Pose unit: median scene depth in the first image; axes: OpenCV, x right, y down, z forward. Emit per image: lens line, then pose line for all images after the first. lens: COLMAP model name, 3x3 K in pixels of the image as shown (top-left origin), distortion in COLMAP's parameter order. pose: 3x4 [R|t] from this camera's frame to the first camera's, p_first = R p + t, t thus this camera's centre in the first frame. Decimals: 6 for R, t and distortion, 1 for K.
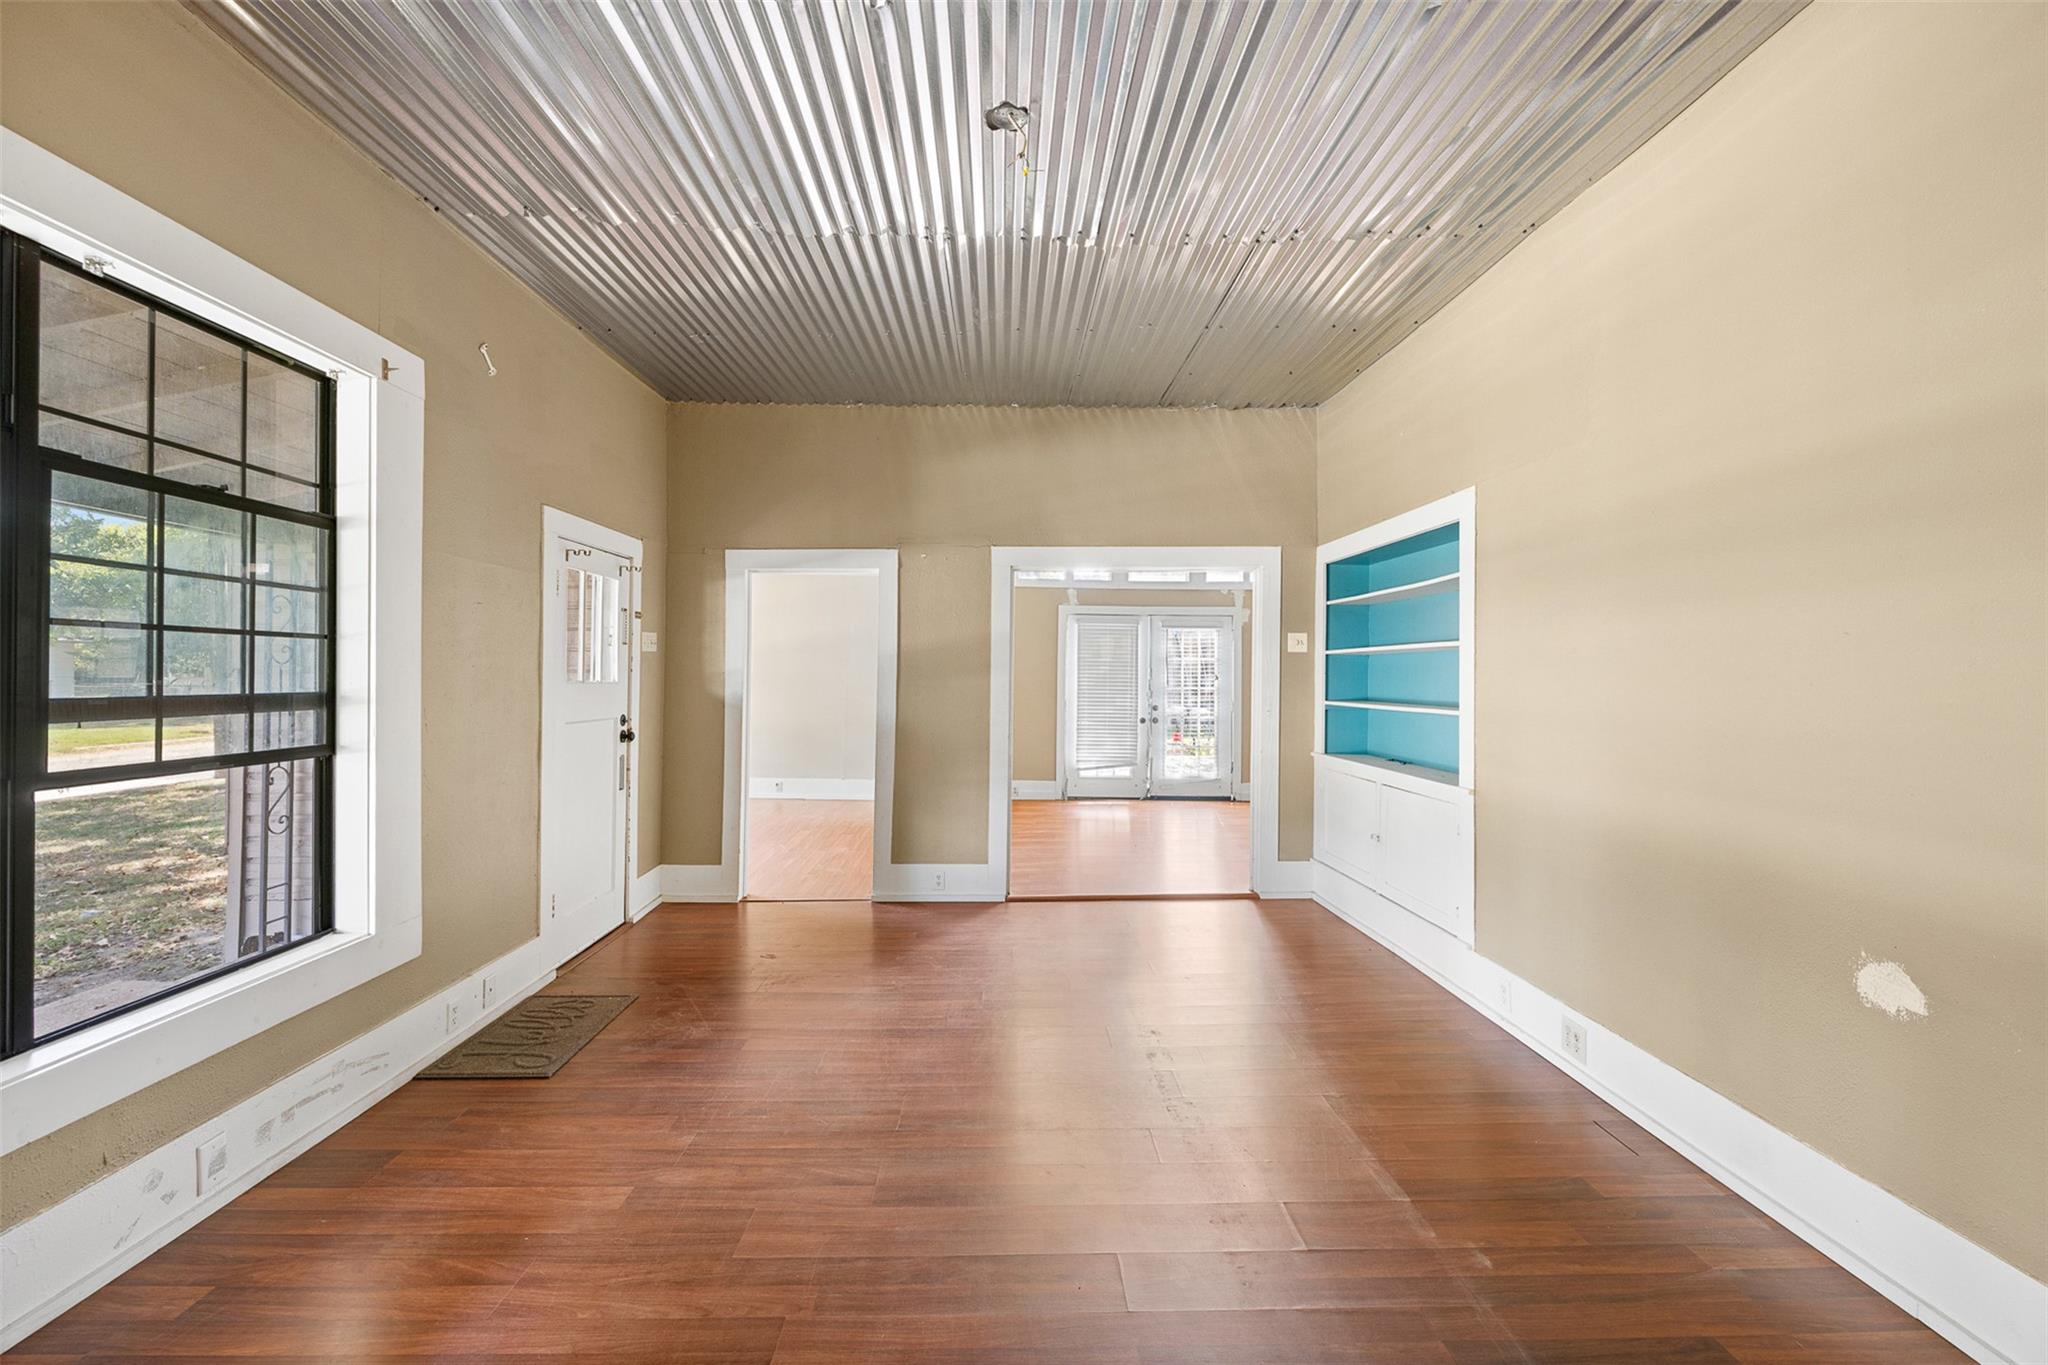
lens RADIAL K [[870.7, 0, 1020.2], [0, 870.7, 669.3], [0, 0, 1]] dist [-0.003078, -0.000375]
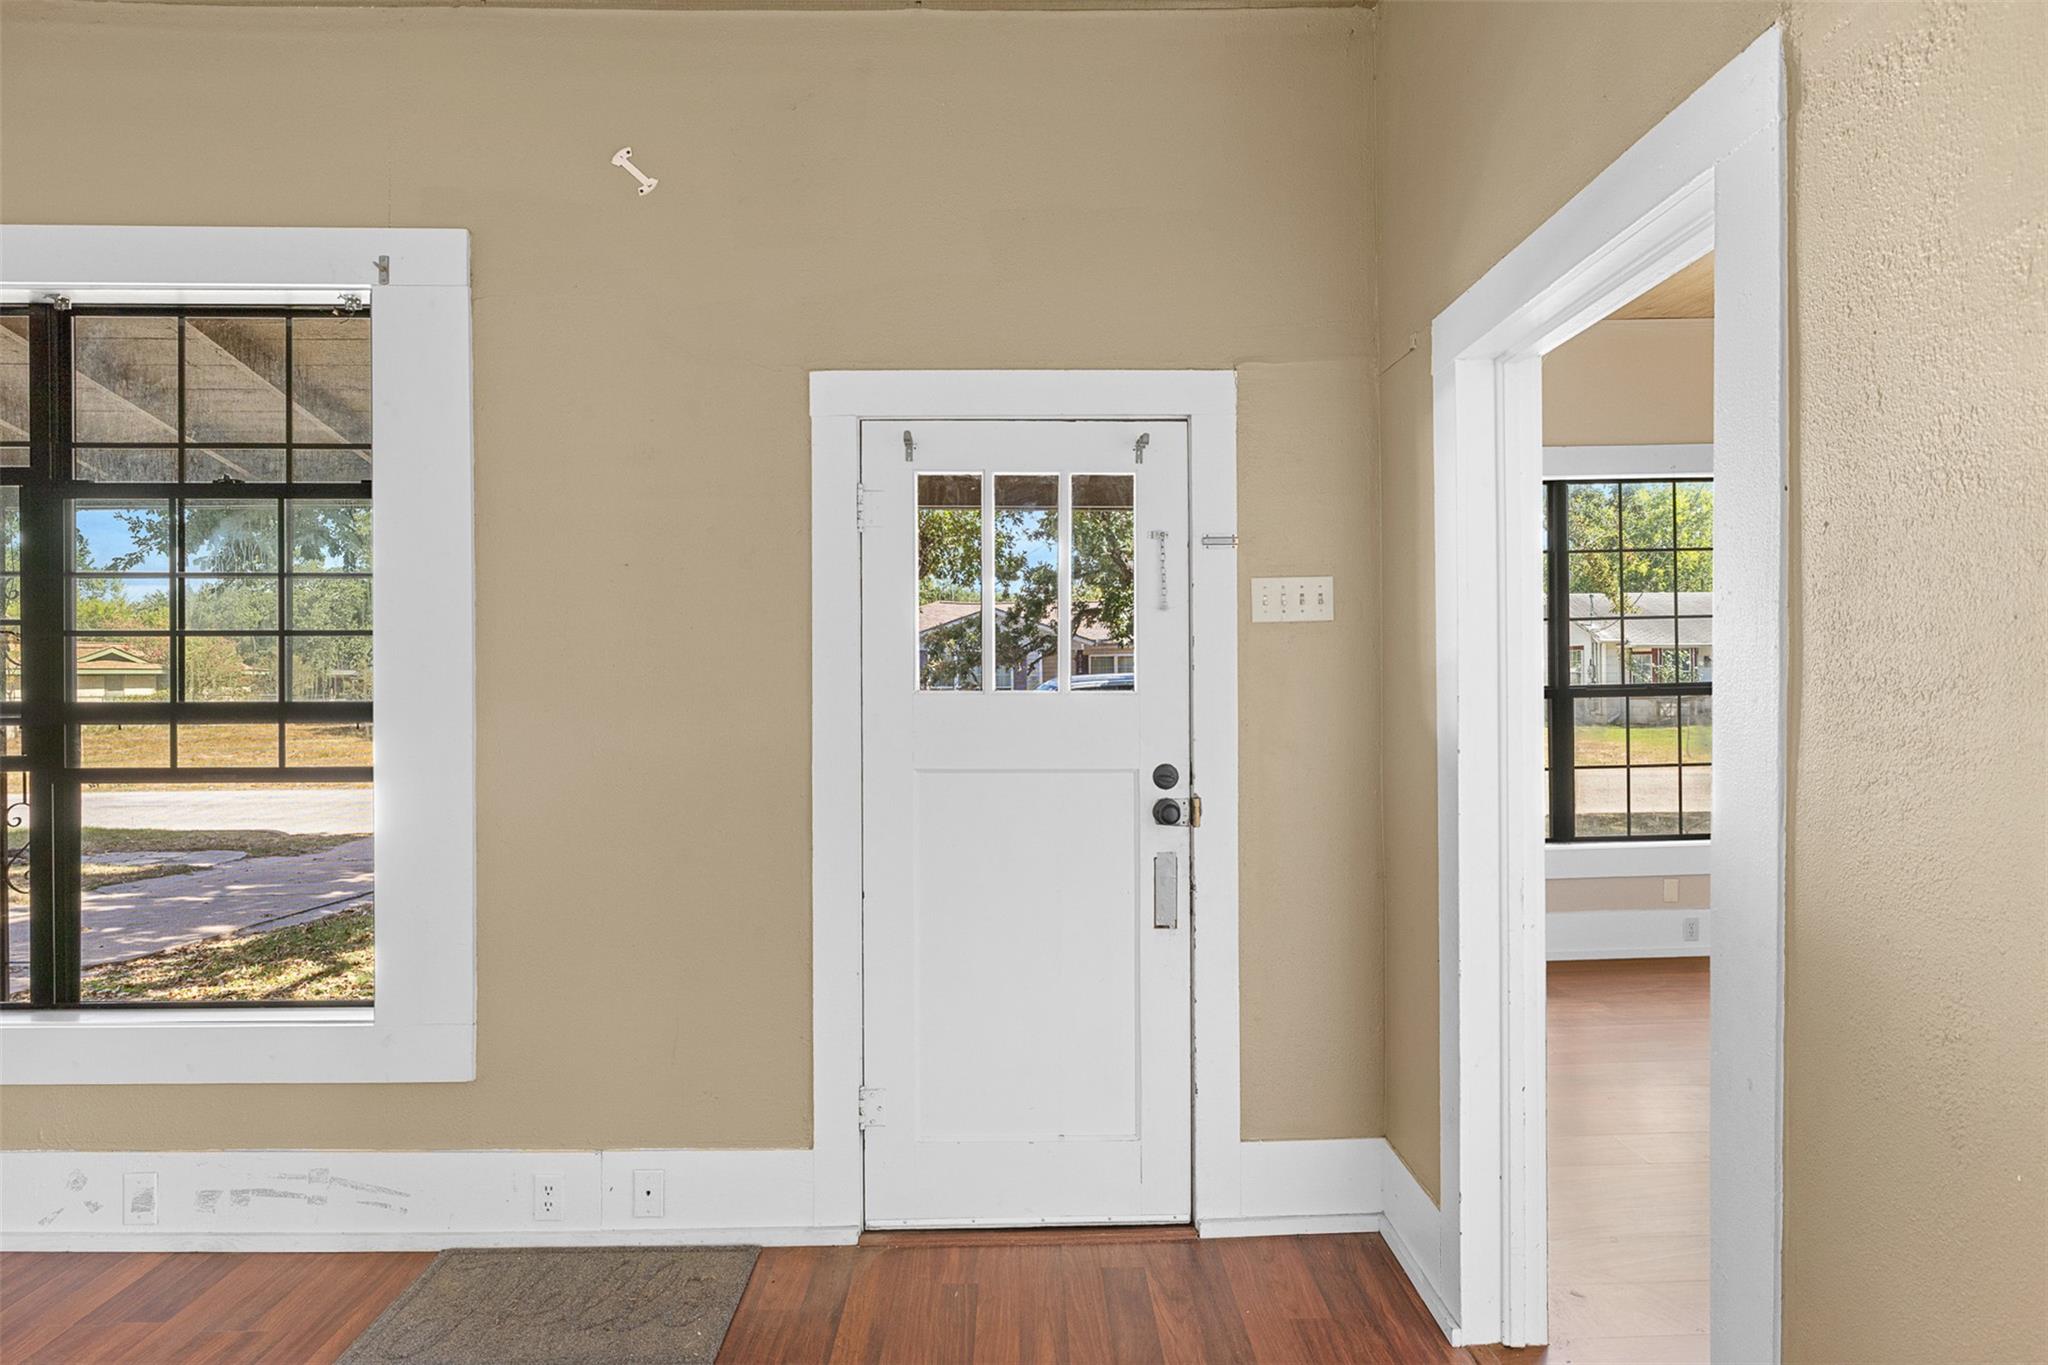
lens RADIAL K [[1079.3, 0, 1027.7], [0, 1079.3, 672.8], [0, 0, 1]] dist [-0.000790, -0.000102]
pose [[-0.011048, -0.006485, -0.999918, 0.219202], [0.010526, 0.999923, -0.006602, 0.014259], [0.999884, -0.010598, -0.010979, 1.855739]]
